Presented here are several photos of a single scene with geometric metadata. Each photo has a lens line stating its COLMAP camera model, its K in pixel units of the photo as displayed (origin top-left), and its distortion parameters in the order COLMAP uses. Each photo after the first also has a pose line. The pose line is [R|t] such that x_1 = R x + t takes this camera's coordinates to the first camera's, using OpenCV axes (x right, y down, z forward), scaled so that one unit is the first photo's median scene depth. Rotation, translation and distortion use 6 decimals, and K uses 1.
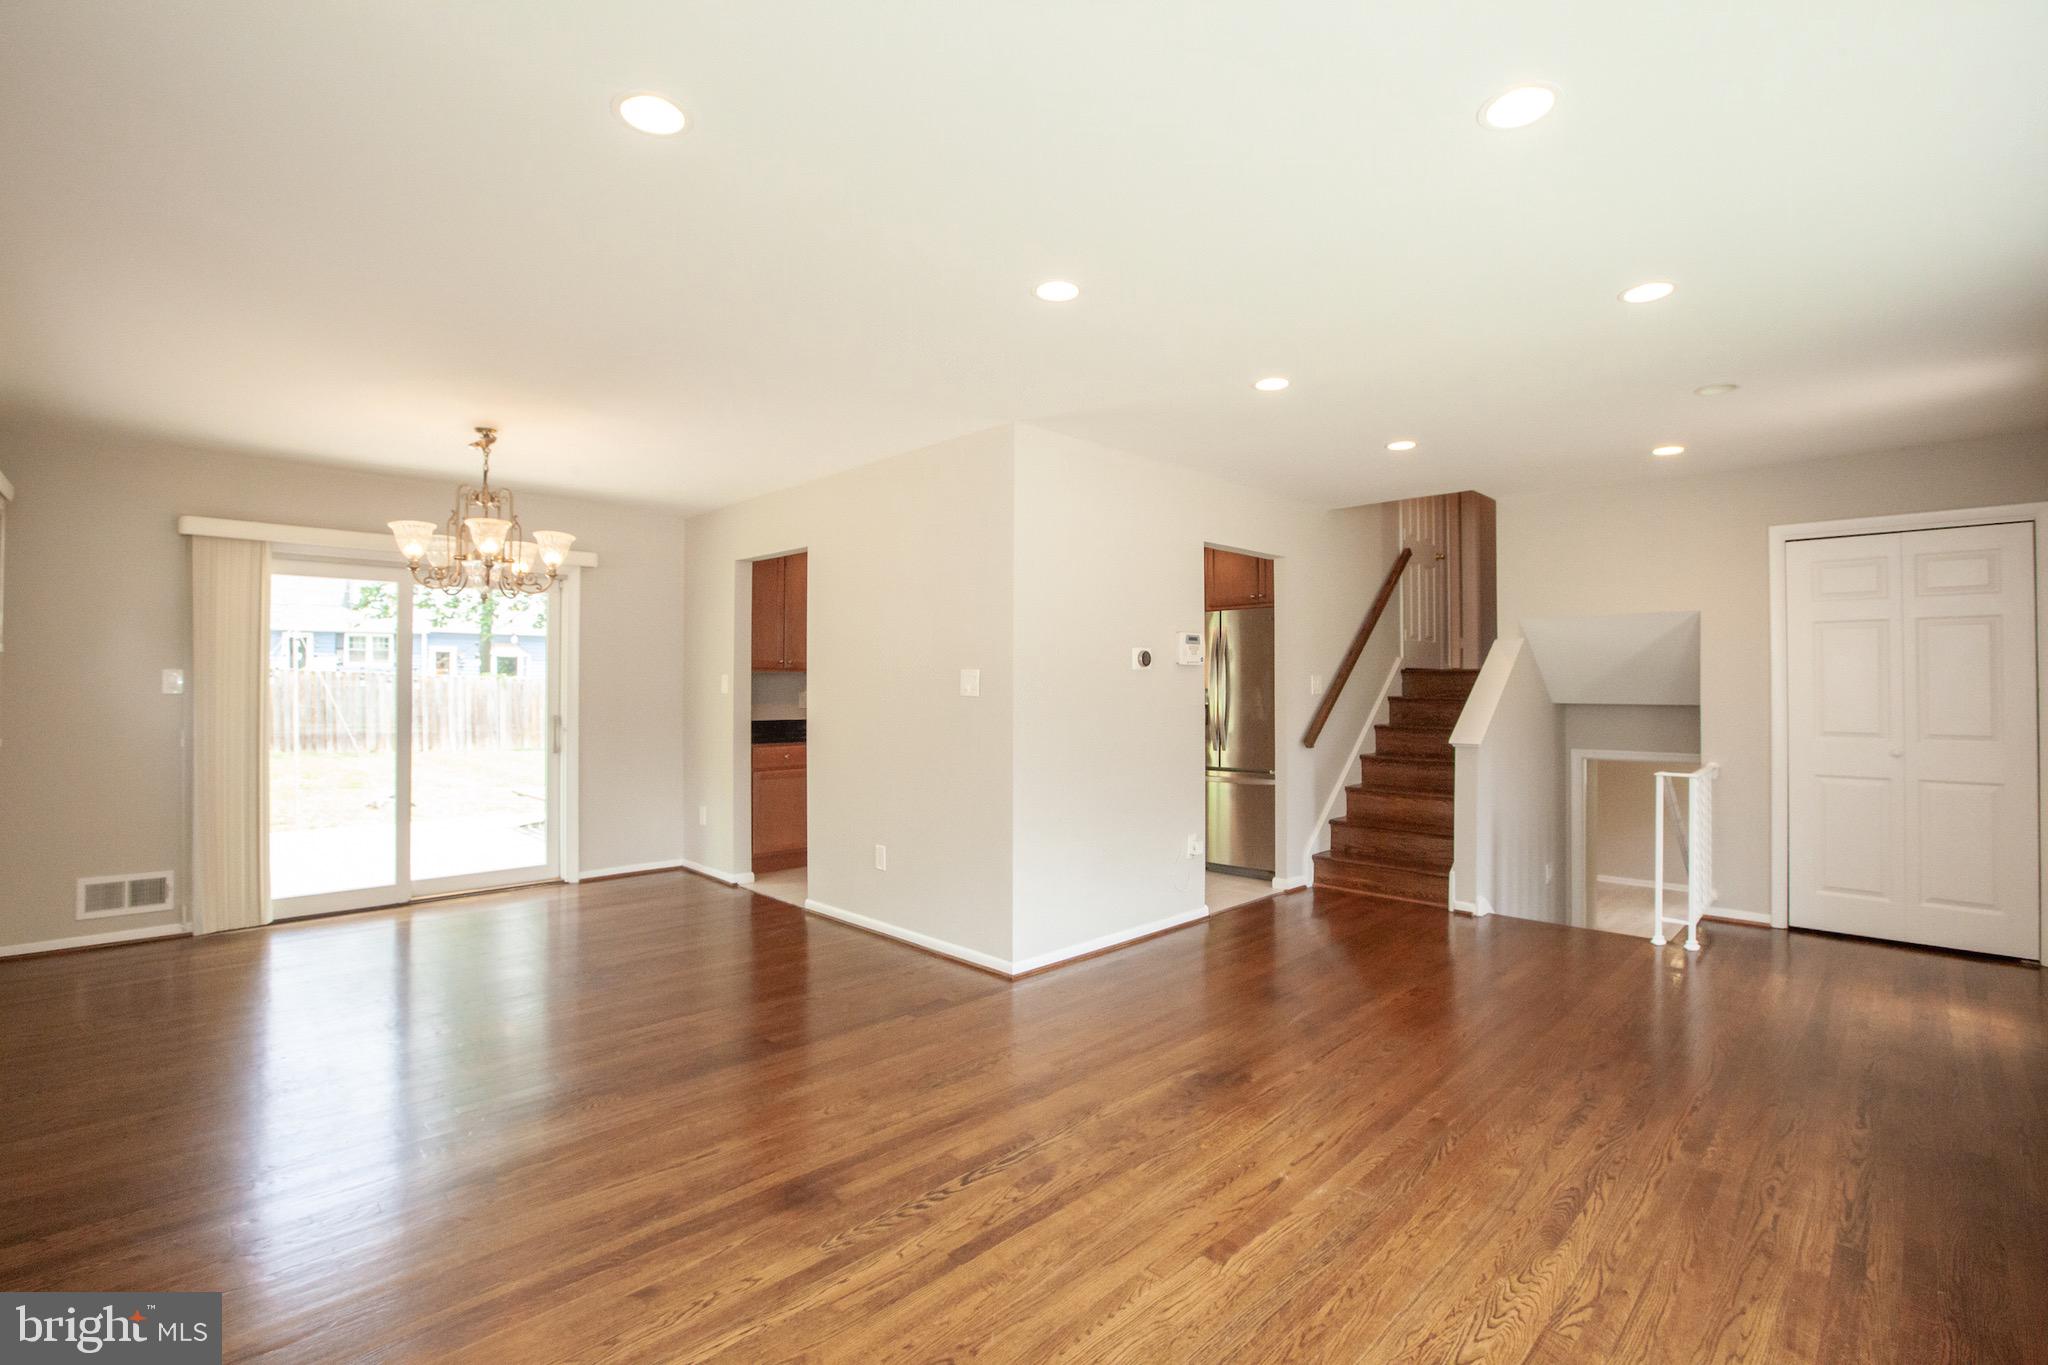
lens RADIAL K [[924.1, 0, 1024.3], [0, 924.1, 674.2], [0, 0, 1]] dist [-0.051926, 0.015630]
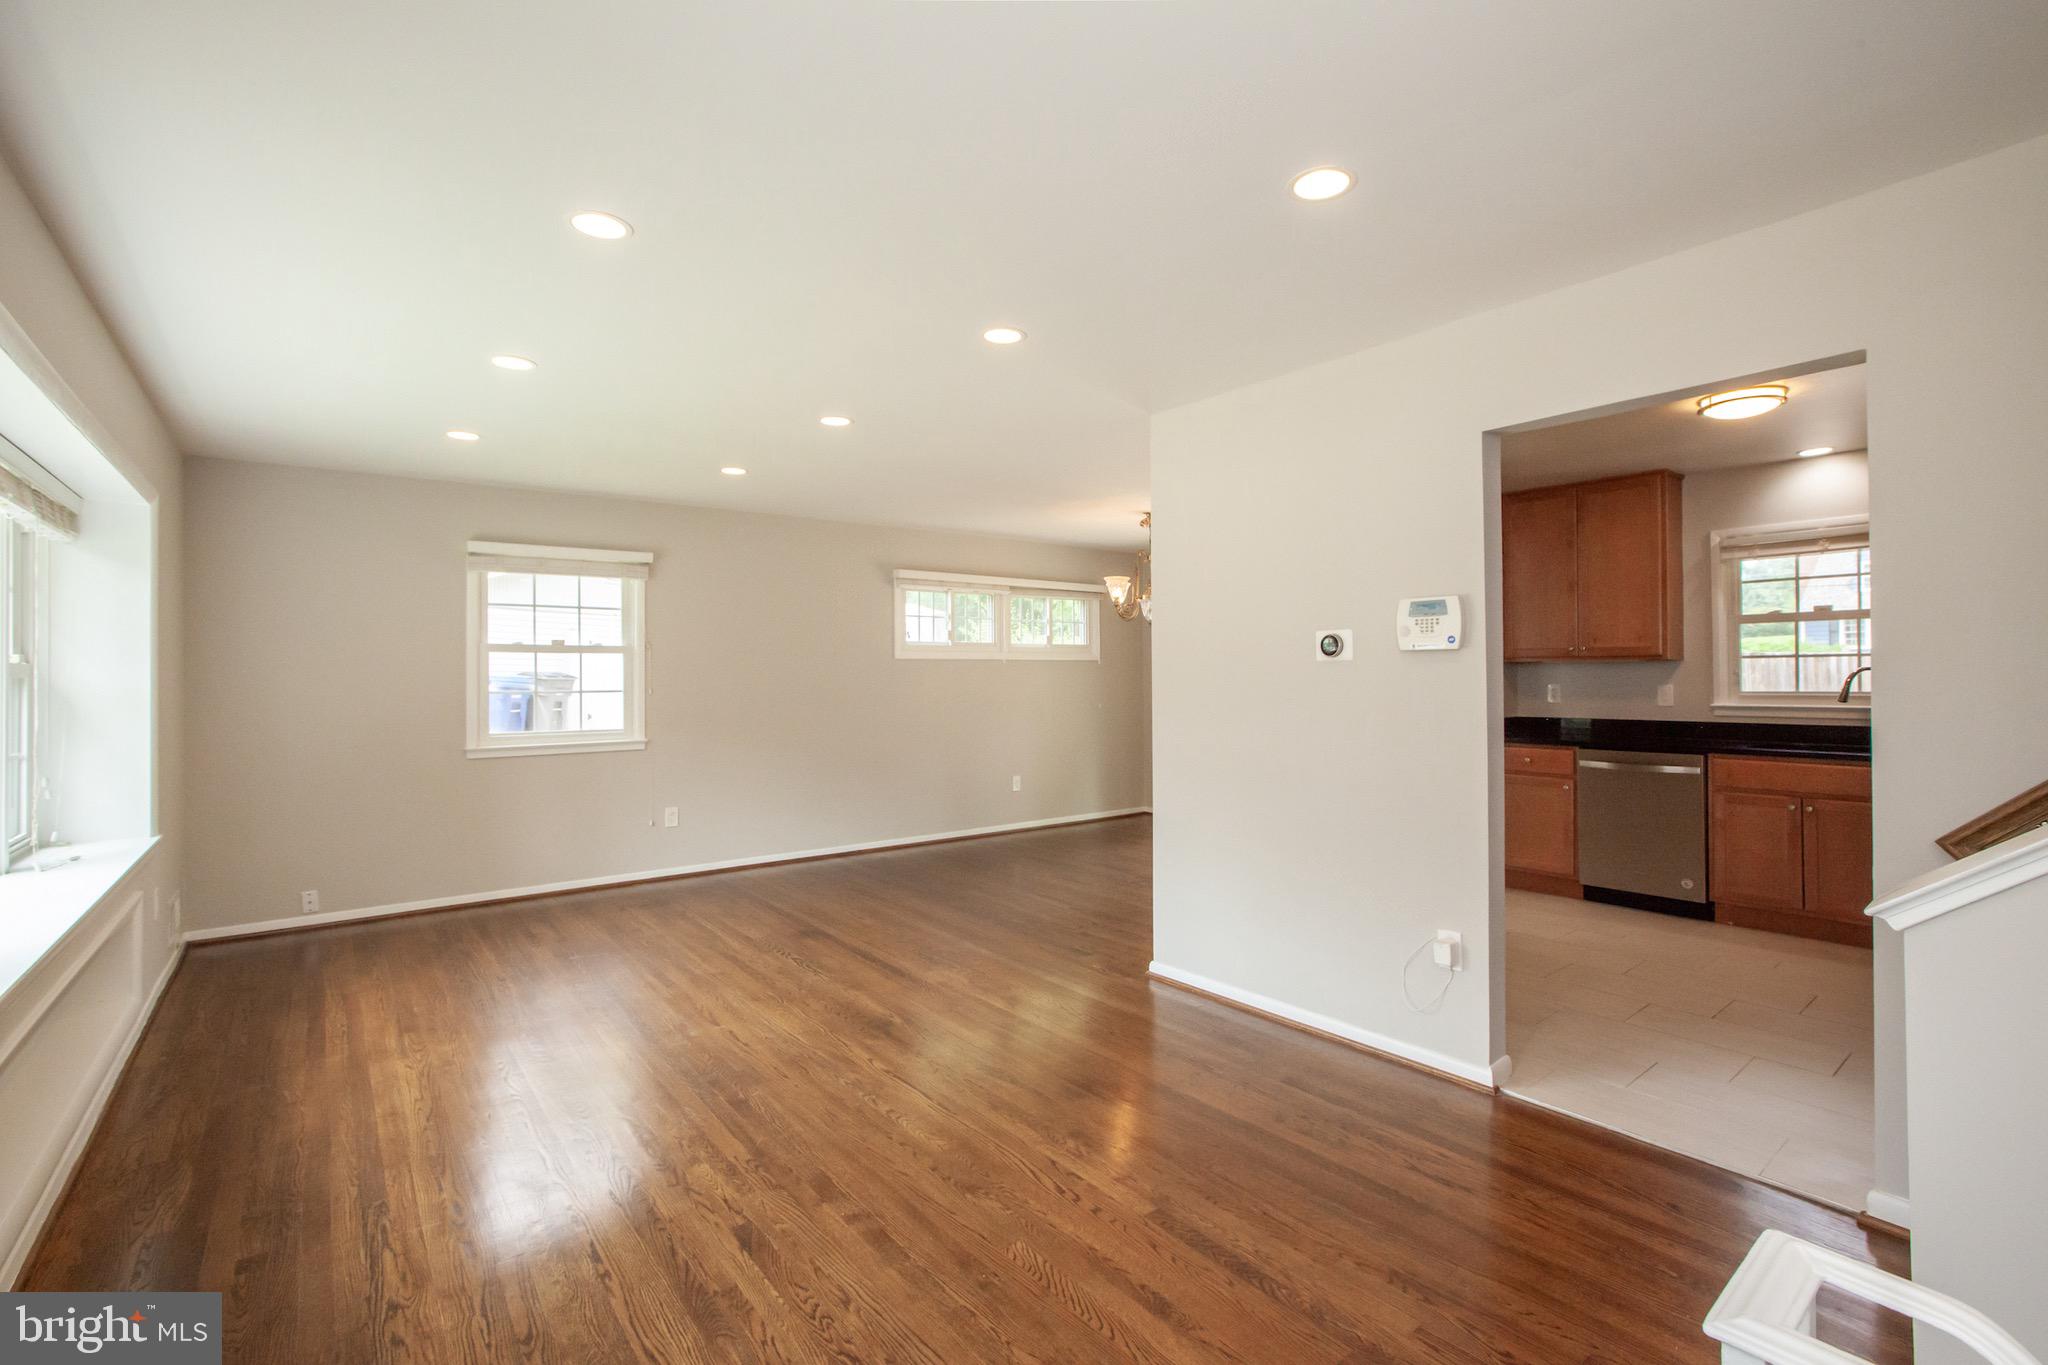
lens RADIAL K [[918.5, 0, 1027.3], [0, 918.5, 670.5], [0, 0, 1]] dist [-0.042568, 0.022691]
pose [[-0.115674, -0.006664, -0.993265, 1.458914], [0.018267, 0.999794, -0.008835, 0.008399], [0.993119, -0.019166, -0.115528, 1.453812]]
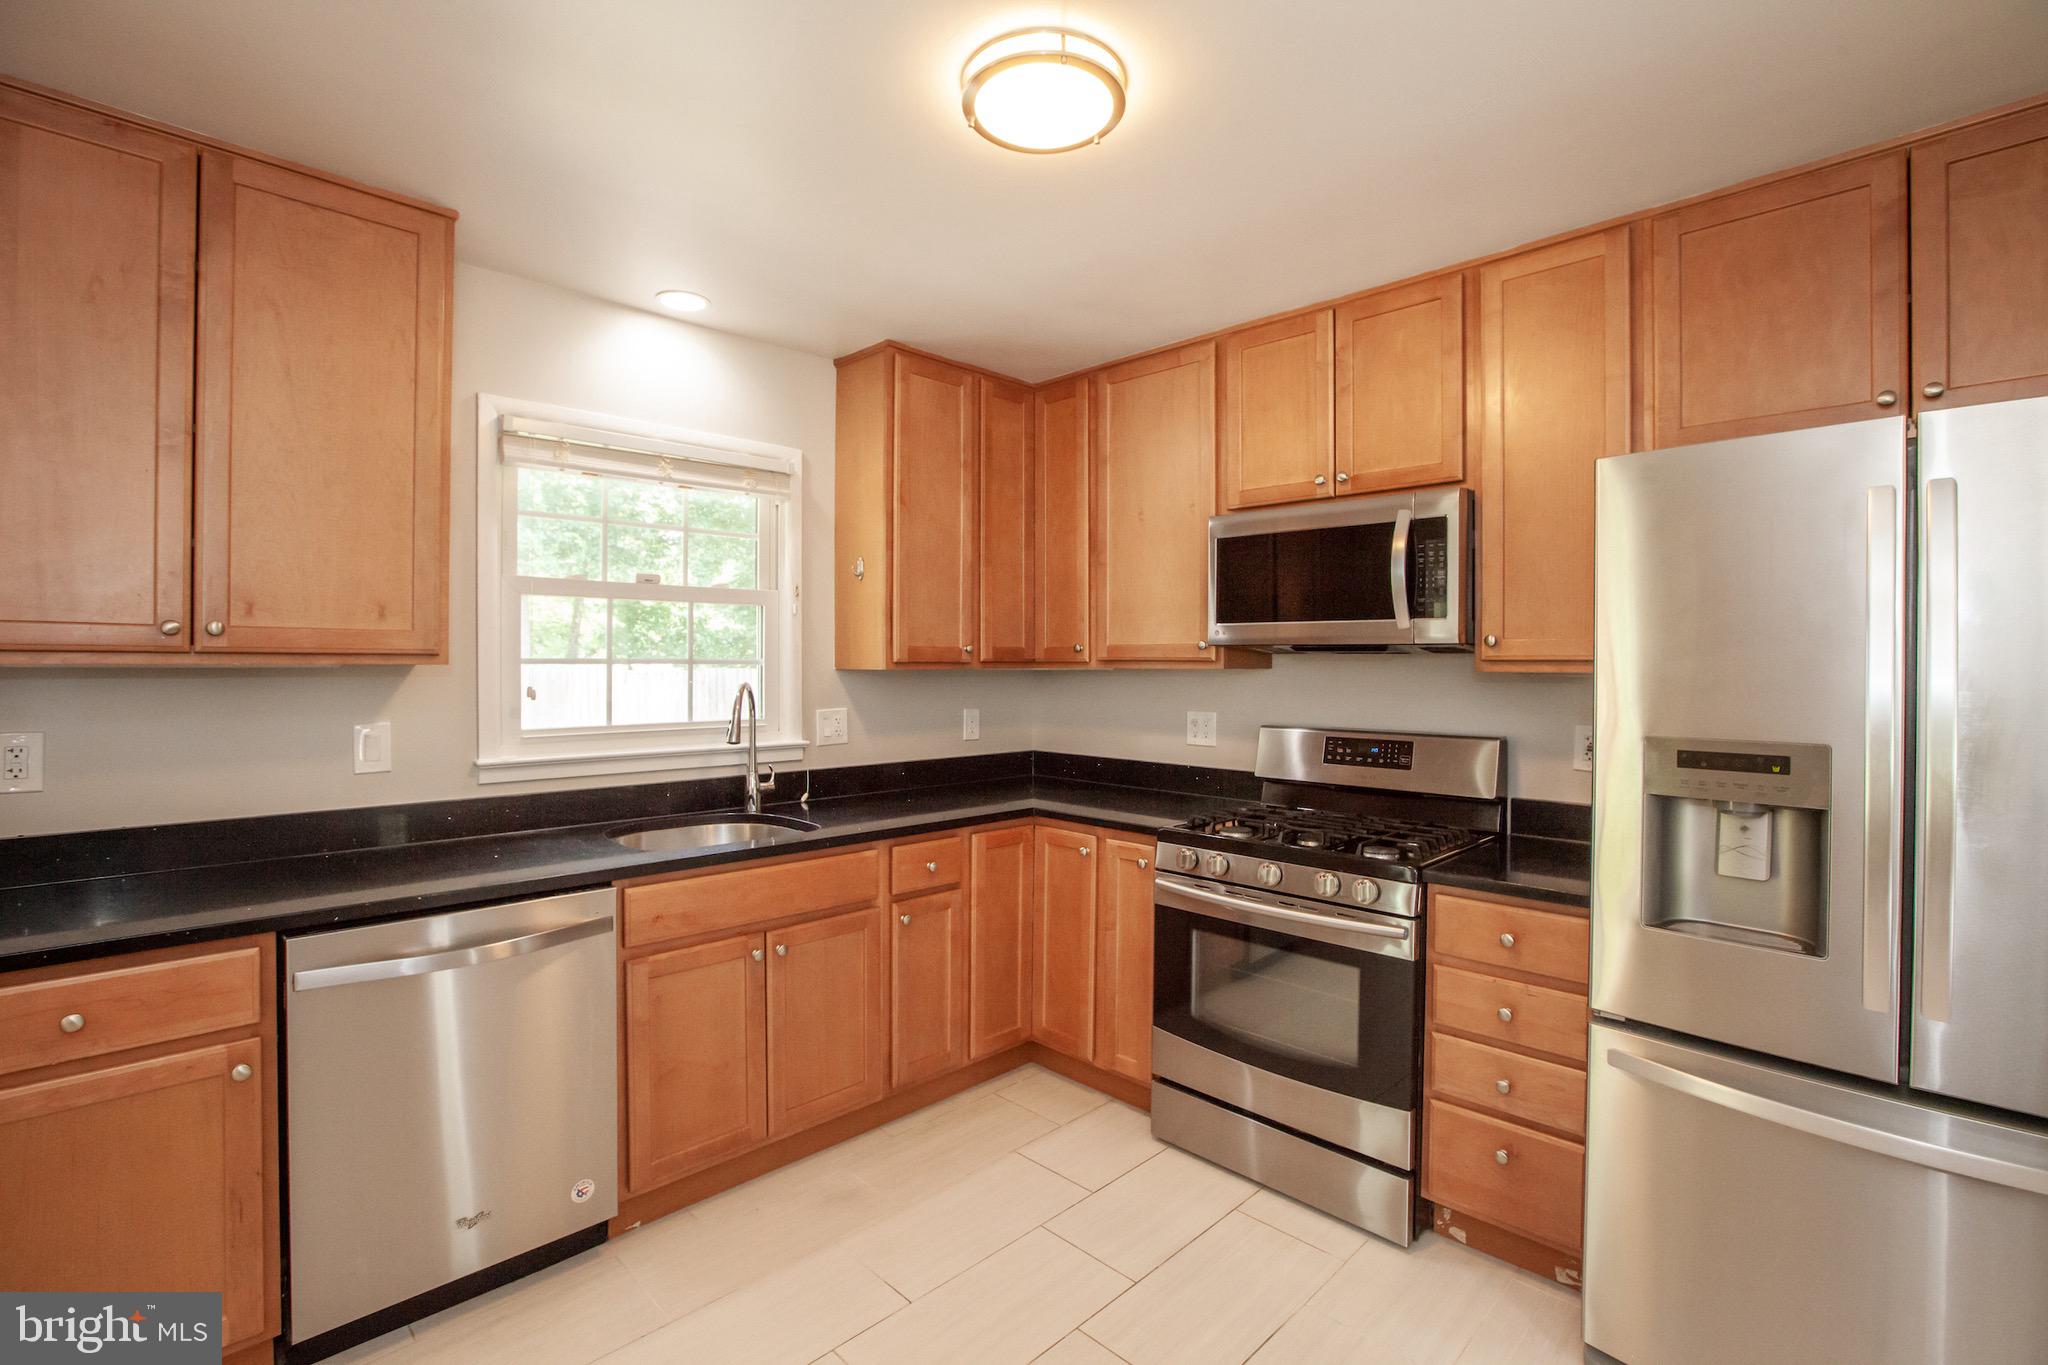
lens RADIAL K [[933.7, 0, 1022.7], [0, 933.7, 664.0], [0, 0, 1]] dist [-0.056953, 0.022398]
pose [[0.999988, 0.002718, -0.004056, -0.020333], [-0.002666, 0.999912, 0.012995, -0.018840], [0.004091, -0.012984, 0.999907, 1.756351]]
